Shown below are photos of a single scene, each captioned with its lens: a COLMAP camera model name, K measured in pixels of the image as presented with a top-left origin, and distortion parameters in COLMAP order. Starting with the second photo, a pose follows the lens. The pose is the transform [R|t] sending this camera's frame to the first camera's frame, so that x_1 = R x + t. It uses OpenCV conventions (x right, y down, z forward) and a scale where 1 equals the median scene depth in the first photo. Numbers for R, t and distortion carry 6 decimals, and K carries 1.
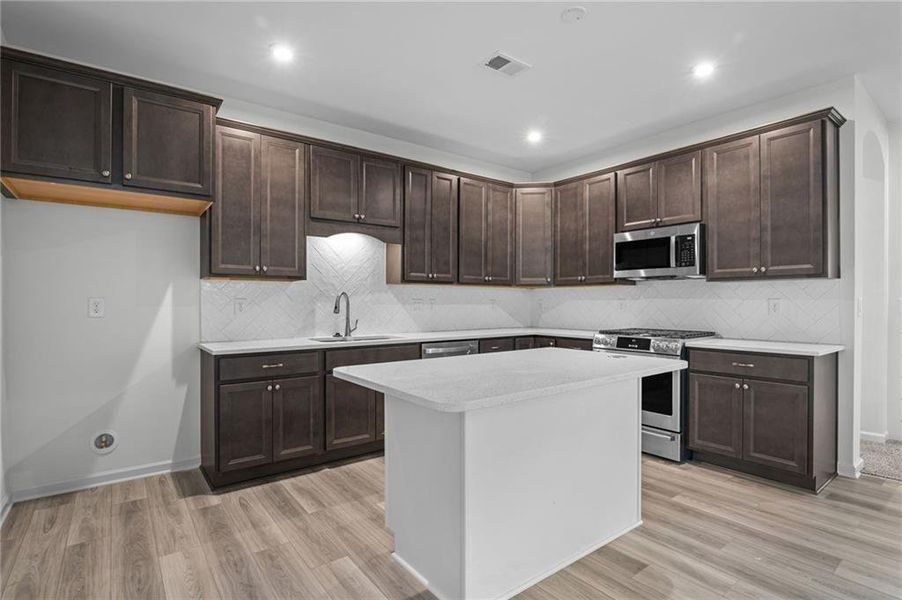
lens RADIAL K [[444.0, 0, 438.5], [0, 444.0, 311.6], [0, 0, 1]] dist [-0.017557, 0.001085]
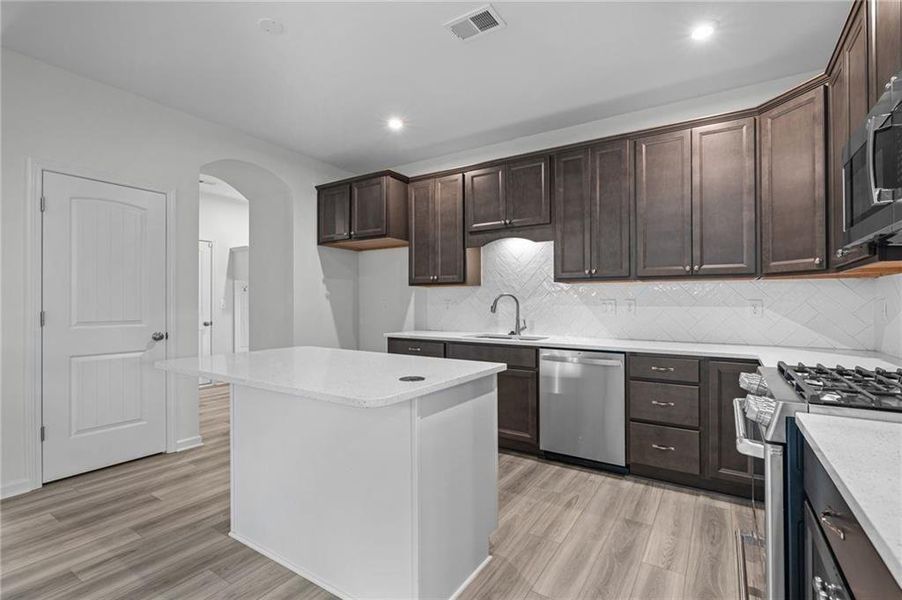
lens RADIAL K [[417.0, 0, 452.0], [0, 417.0, 303.6], [0, 0, 1]] dist [-0.004181, 0.001700]
pose [[0.348538, 0.004619, -0.937283, 0.712470], [-0.023026, 0.999728, -0.003635, -0.013239], [0.937012, 0.022849, 0.348550, 0.536637]]
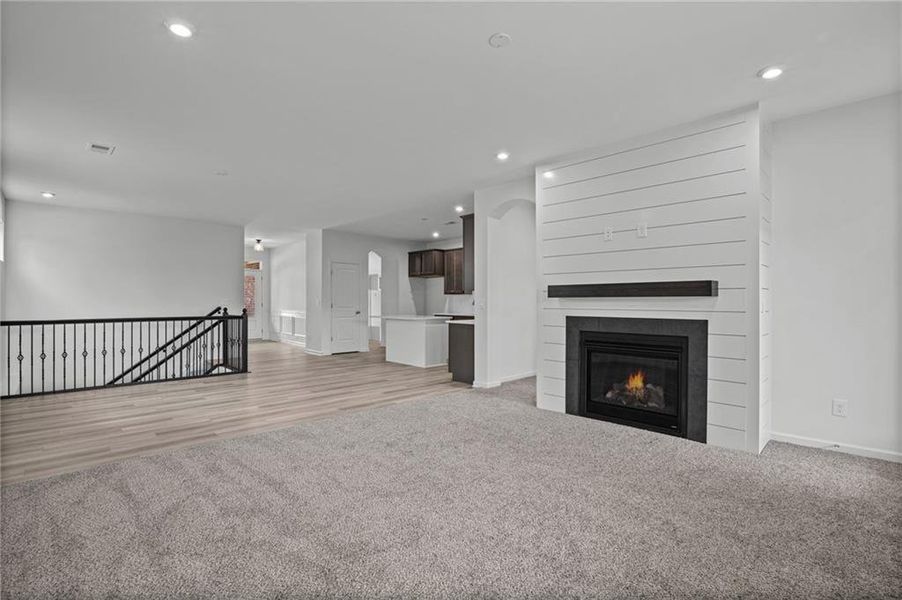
lens RADIAL K [[417.0, 0, 449.9], [0, 417.0, 303.8], [0, 0, 1]] dist [-0.004181, 0.001700]
pose [[0.117864, 0.006697, -0.993007, 2.382131], [-0.026702, 0.999637, 0.003572, -0.011640], [0.992671, 0.026094, 0.118000, 0.536390]]
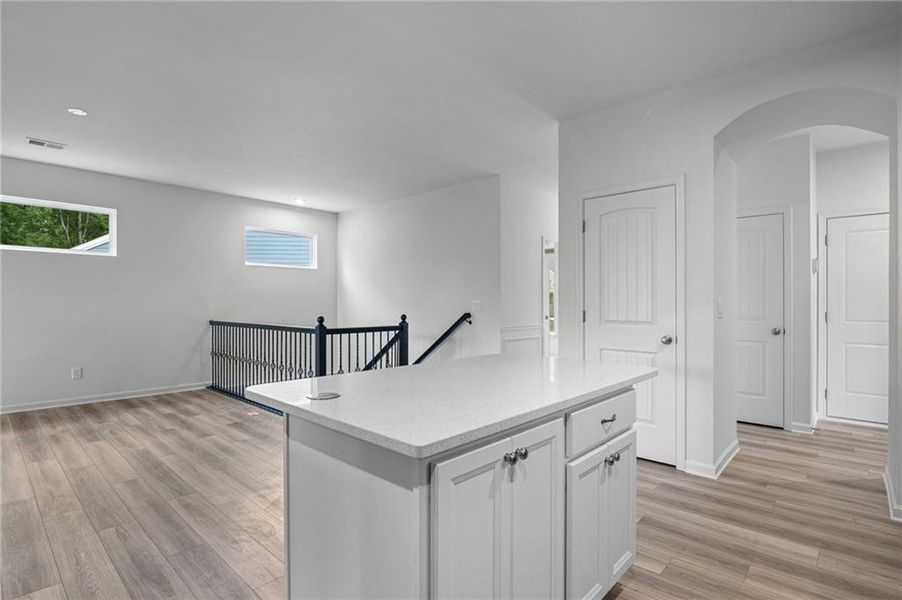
lens RADIAL K [[444.0, 0, 453.5], [0, 444.0, 296.5], [0, 0, 1]] dist [-0.017557, 0.001085]
pose [[-0.981233, -0.007002, -0.192700, 0.237147], [-0.007758, 0.999965, 0.003168, -0.018936], [0.192671, 0.004604, -0.981253, 1.072850]]
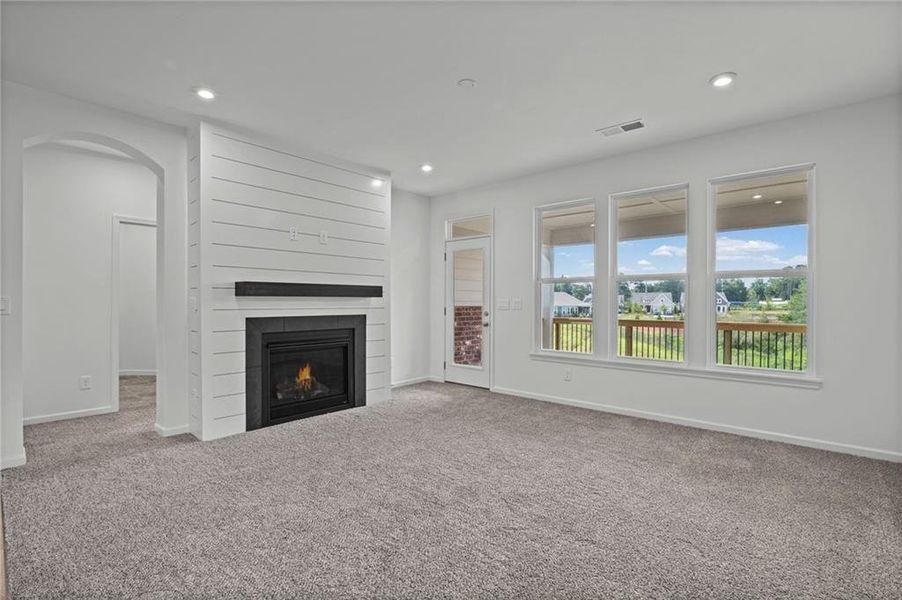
lens RADIAL K [[417.0, 0, 453.3], [0, 417.0, 300.8], [0, 0, 1]] dist [-0.004181, 0.001700]
pose [[0.982132, 0.003415, 0.188163, 1.527431], [0.001924, 0.999601, -0.028184, 0.007633], [-0.188184, 0.028042, 0.981733, -0.099258]]
